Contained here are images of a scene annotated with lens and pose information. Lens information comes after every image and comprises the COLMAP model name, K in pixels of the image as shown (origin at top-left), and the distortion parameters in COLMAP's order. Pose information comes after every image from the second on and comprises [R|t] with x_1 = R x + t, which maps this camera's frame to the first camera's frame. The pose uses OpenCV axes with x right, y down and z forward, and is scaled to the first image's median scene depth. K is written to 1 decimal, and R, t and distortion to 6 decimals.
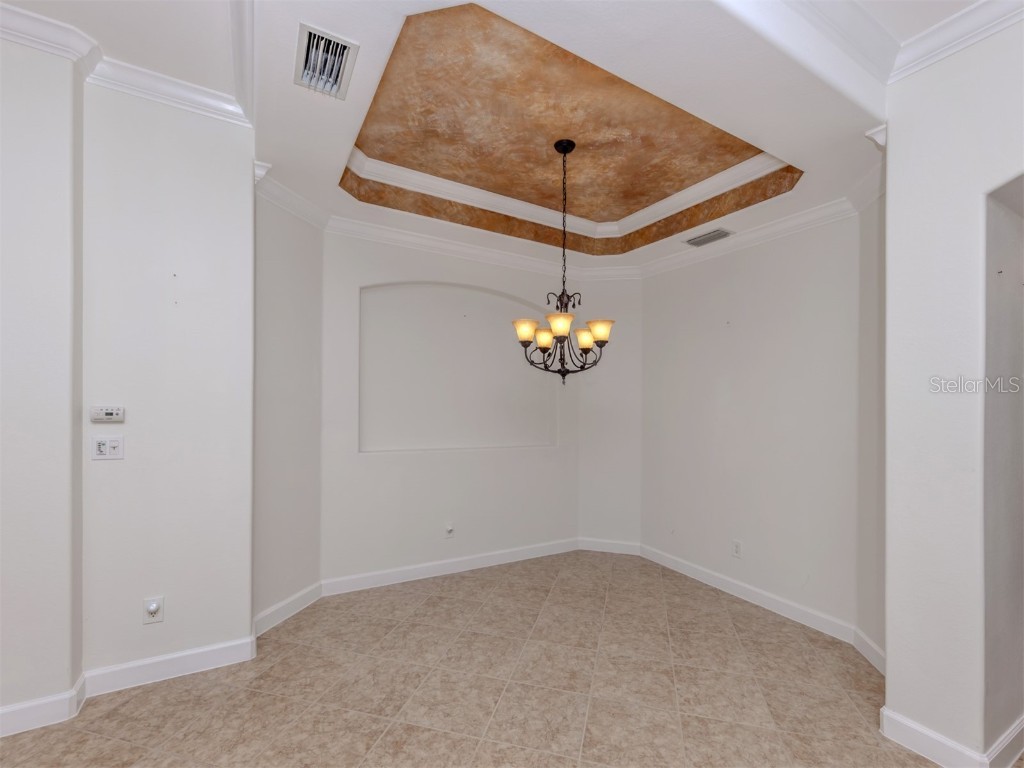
lens RADIAL K [[440.3, 0, 531.3], [0, 440.3, 380.3], [0, 0, 1]] dist [0.001780, -0.000265]
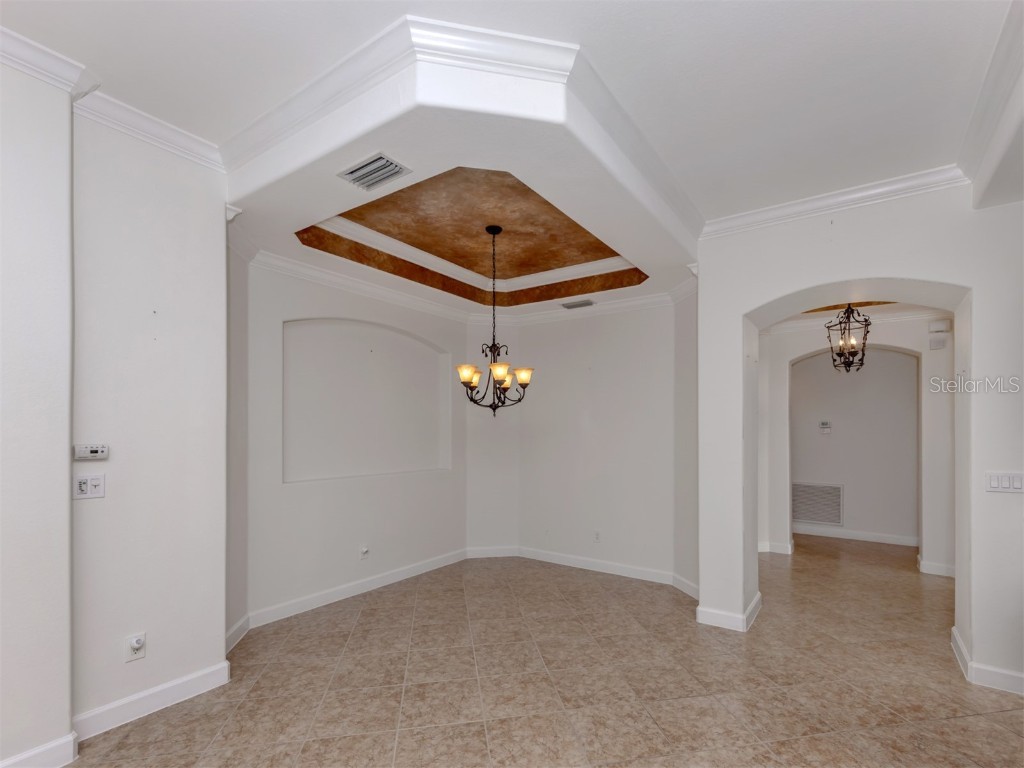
lens RADIAL K [[485.0, 0, 515.4], [0, 485.0, 397.5], [0, 0, 1]] dist [0.000191, -0.000530]
pose [[0.910874, 0.008535, 0.412596, -0.450523], [-0.003484, 0.999910, -0.012991, -0.027270], [-0.412670, 0.010396, 0.910821, -0.305356]]
